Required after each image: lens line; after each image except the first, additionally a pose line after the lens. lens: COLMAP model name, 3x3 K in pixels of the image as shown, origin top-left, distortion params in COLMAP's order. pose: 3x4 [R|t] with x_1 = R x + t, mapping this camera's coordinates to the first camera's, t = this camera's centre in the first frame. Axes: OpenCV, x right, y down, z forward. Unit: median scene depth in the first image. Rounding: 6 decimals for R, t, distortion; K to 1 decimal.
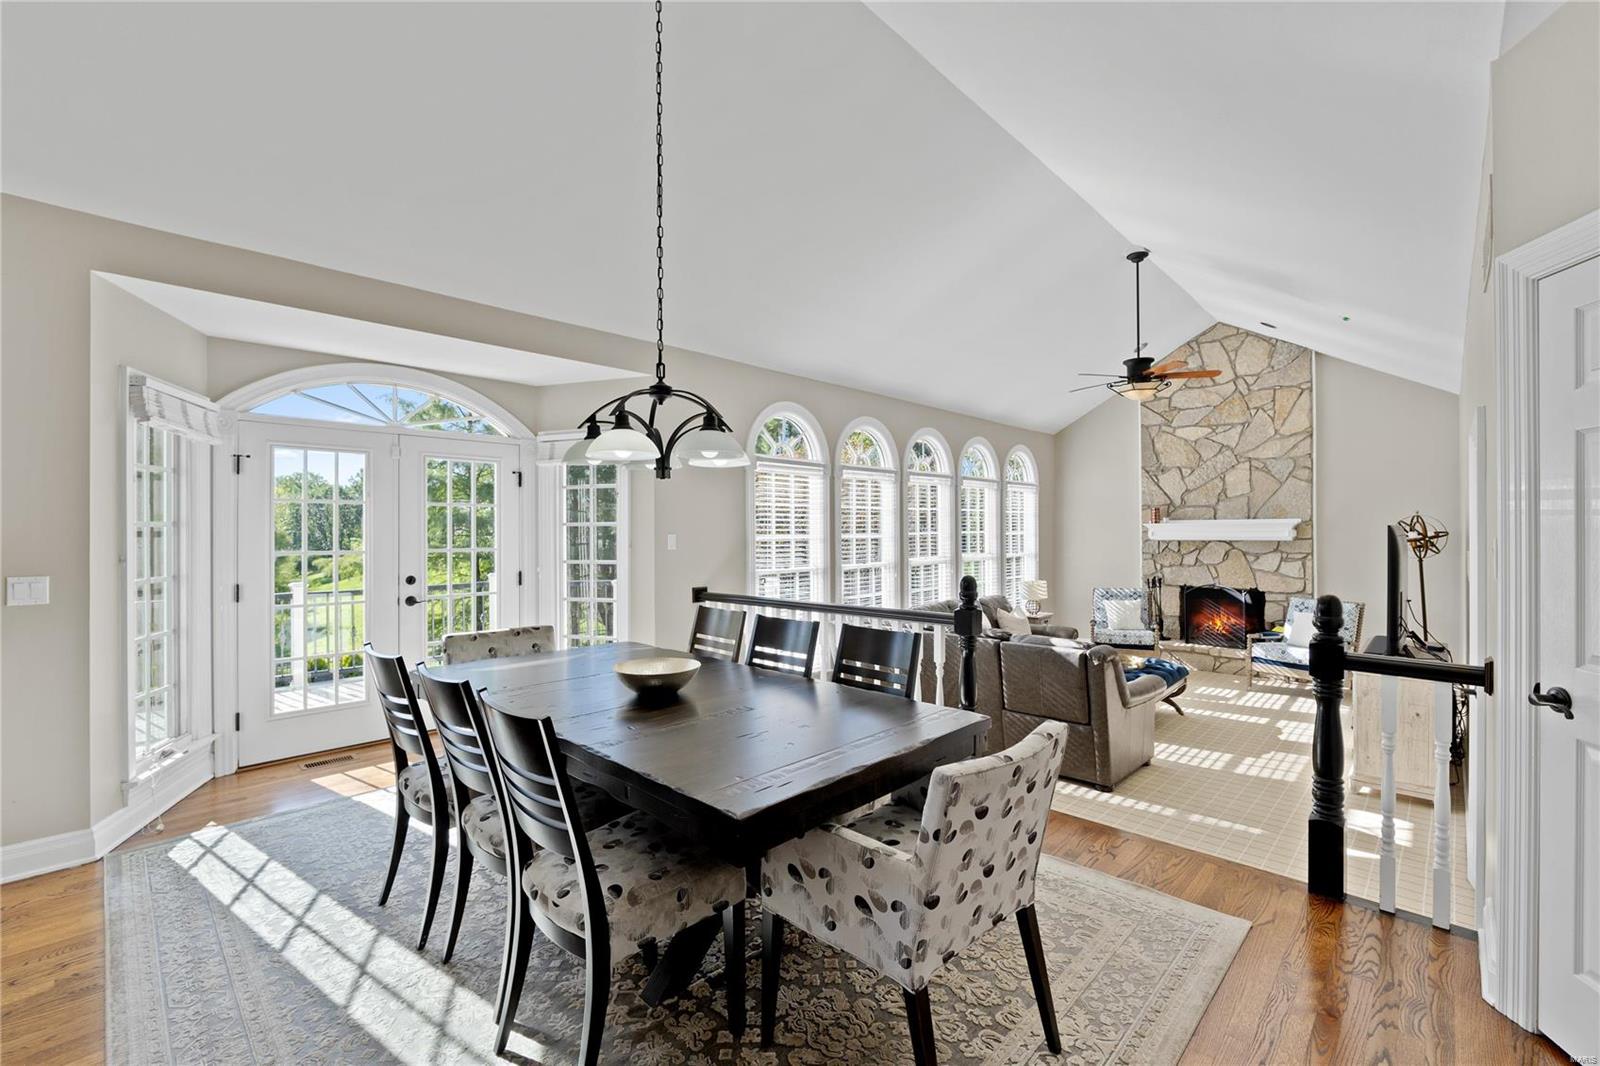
lens RADIAL K [[673.7, 0, 800.7], [0, 673.7, 532.5], [0, 0, 1]] dist [-0.010683, 0.001070]
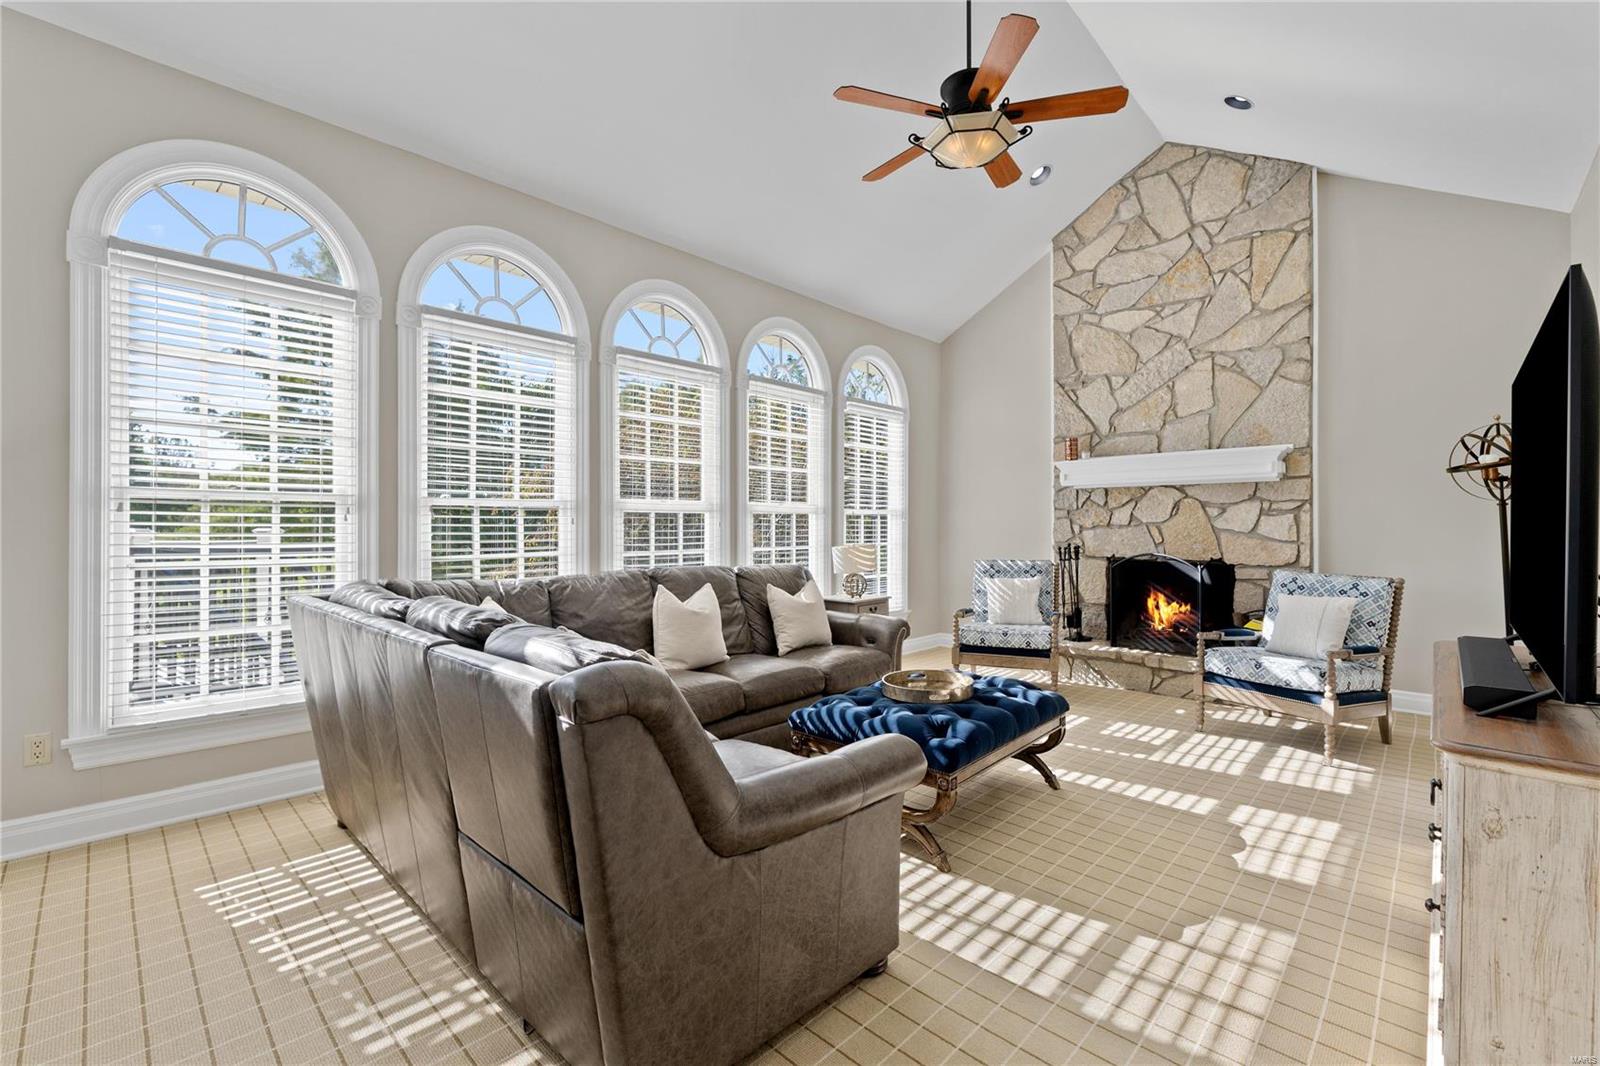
lens RADIAL K [[673.7, 0, 800.6], [0, 673.7, 531.6], [0, 0, 1]] dist [-0.010683, 0.001070]
pose [[0.999980, 0.006013, -0.001901, 0.287616], [-0.006003, 0.999970, 0.004889, 0.056579], [0.001930, -0.004878, 0.999986, 0.371942]]
